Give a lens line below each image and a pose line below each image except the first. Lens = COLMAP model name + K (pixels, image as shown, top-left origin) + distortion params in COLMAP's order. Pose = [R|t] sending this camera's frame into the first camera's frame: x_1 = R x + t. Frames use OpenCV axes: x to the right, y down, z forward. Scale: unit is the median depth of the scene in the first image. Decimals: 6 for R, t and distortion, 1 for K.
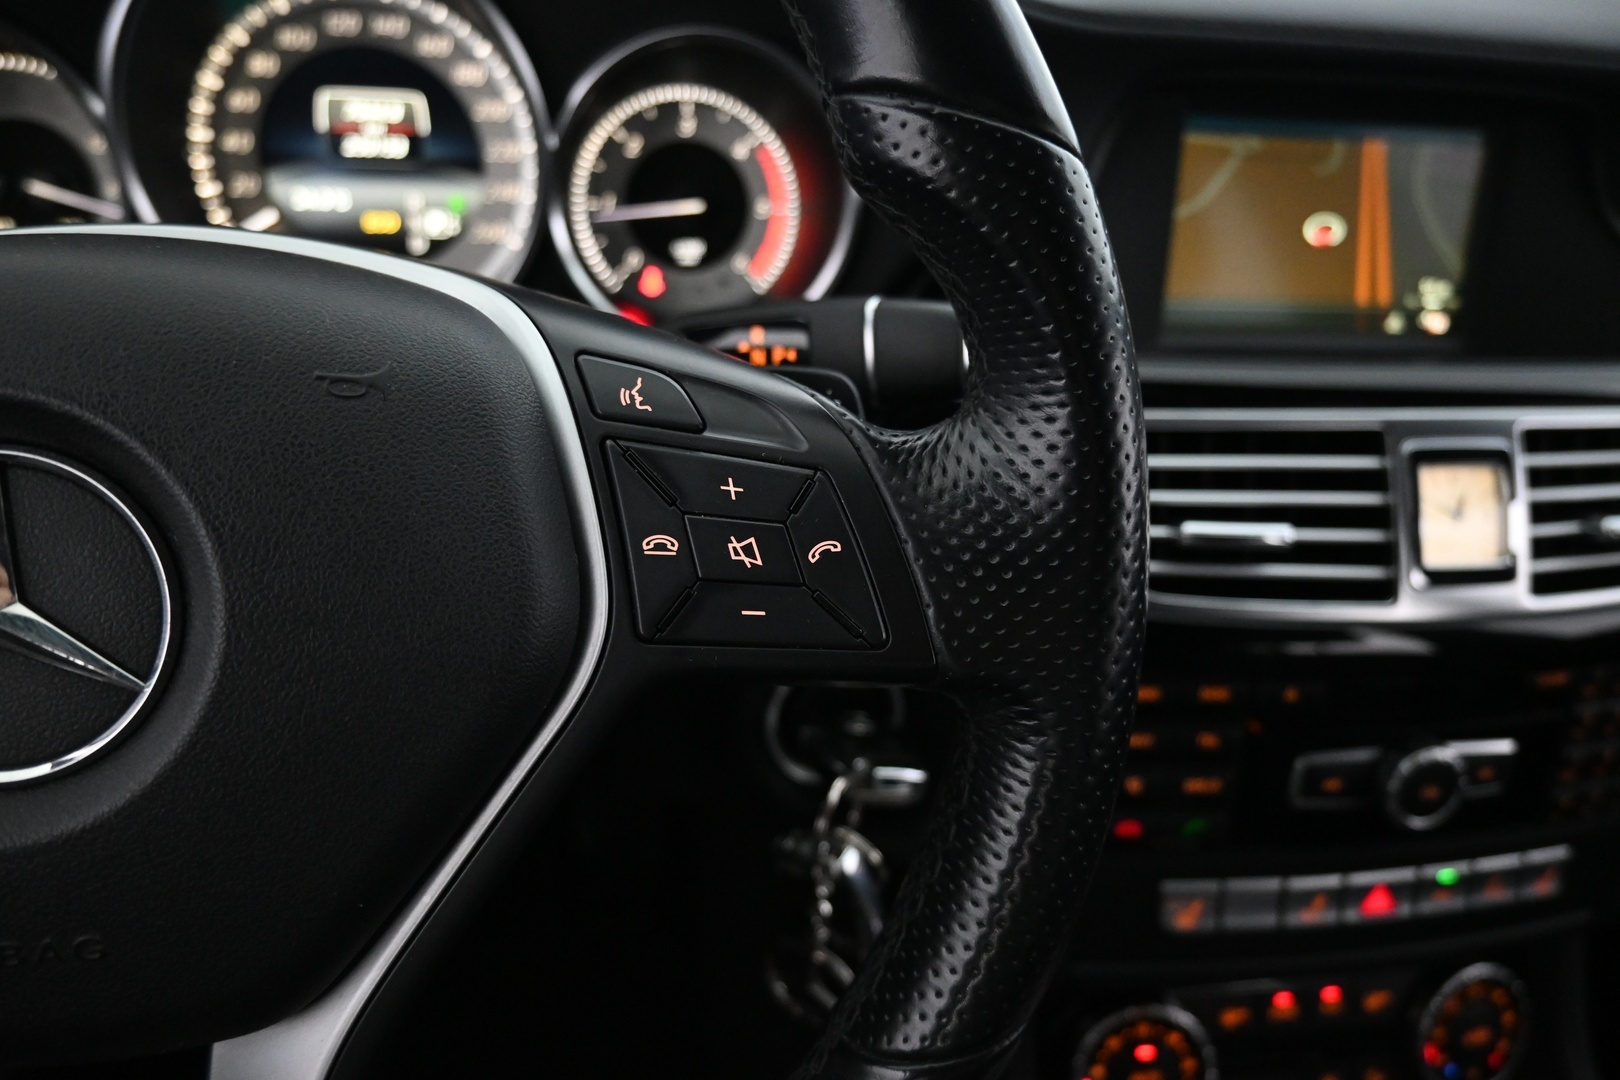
lens RADIAL K [[1096.9, 0, 802.3], [0, 1096.9, 535.0], [0, 0, 1]] dist [-0.003524, -0.001927]
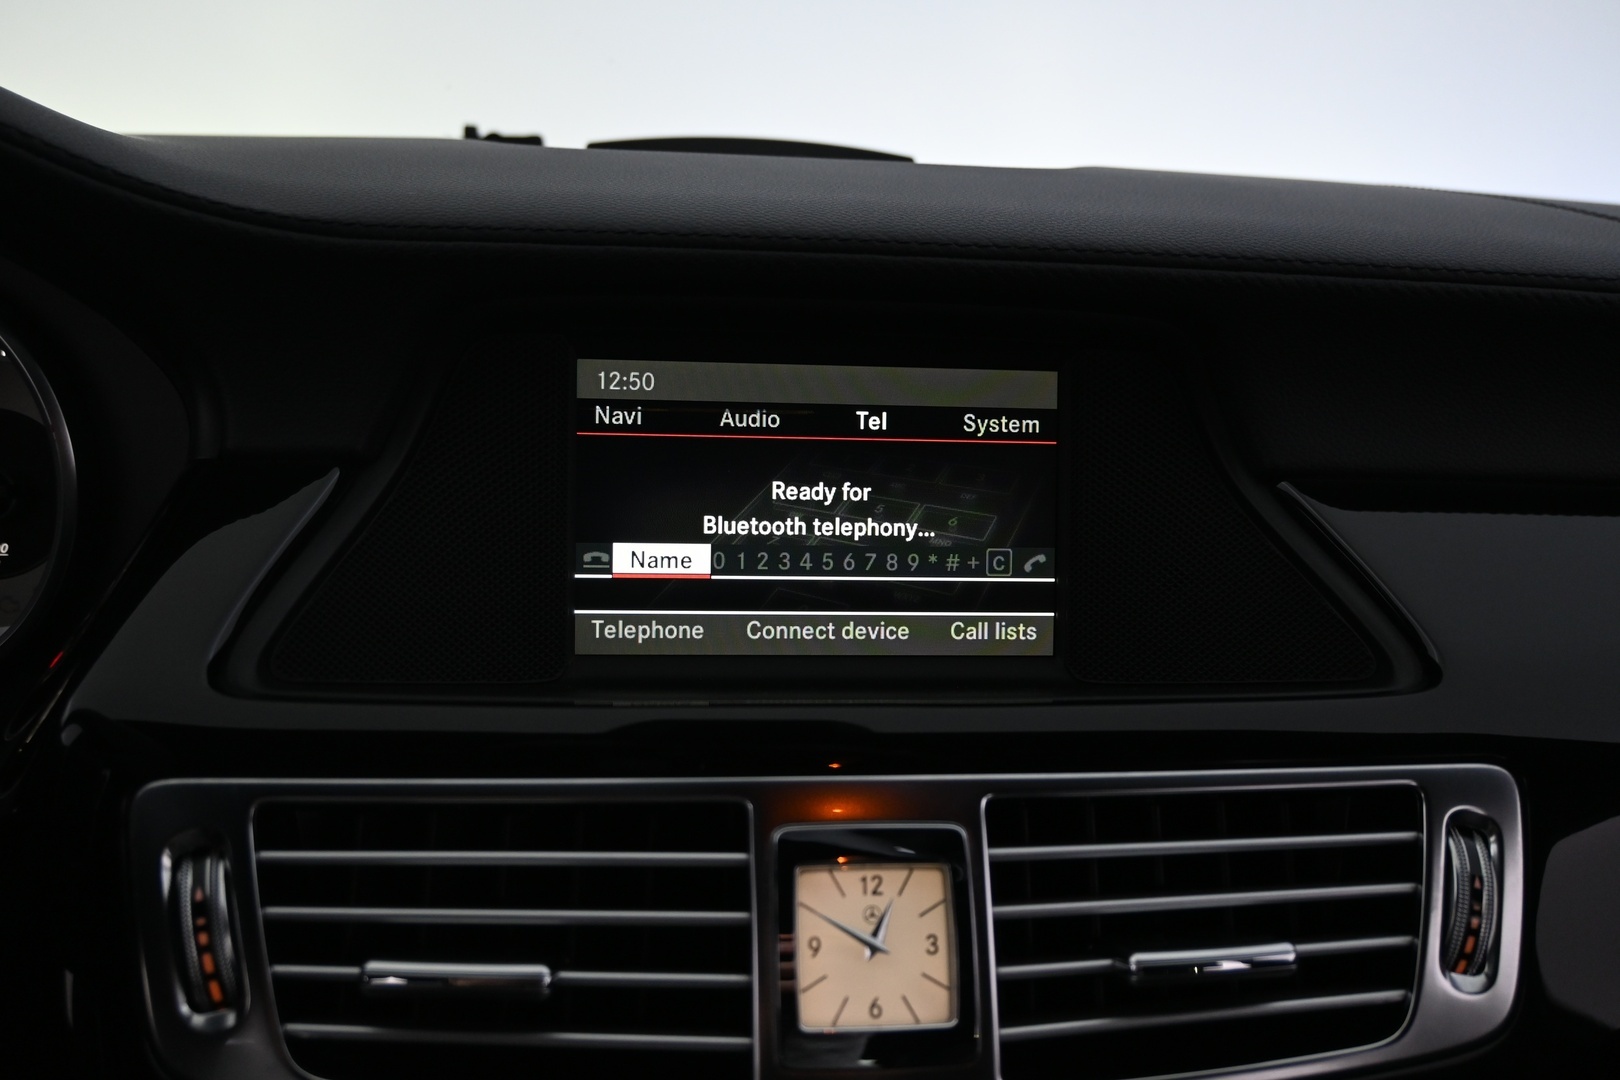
lens RADIAL K [[1429.1, 0, 809.1], [0, 1429.1, 545.5], [0, 0, 1]] dist [-0.016408, -0.012494]
pose [[0.997174, -0.016659, -0.073262, 0.555185], [-0.003034, 0.965384, -0.260814, -0.022352], [0.075070, 0.260299, 0.962605, 0.143423]]
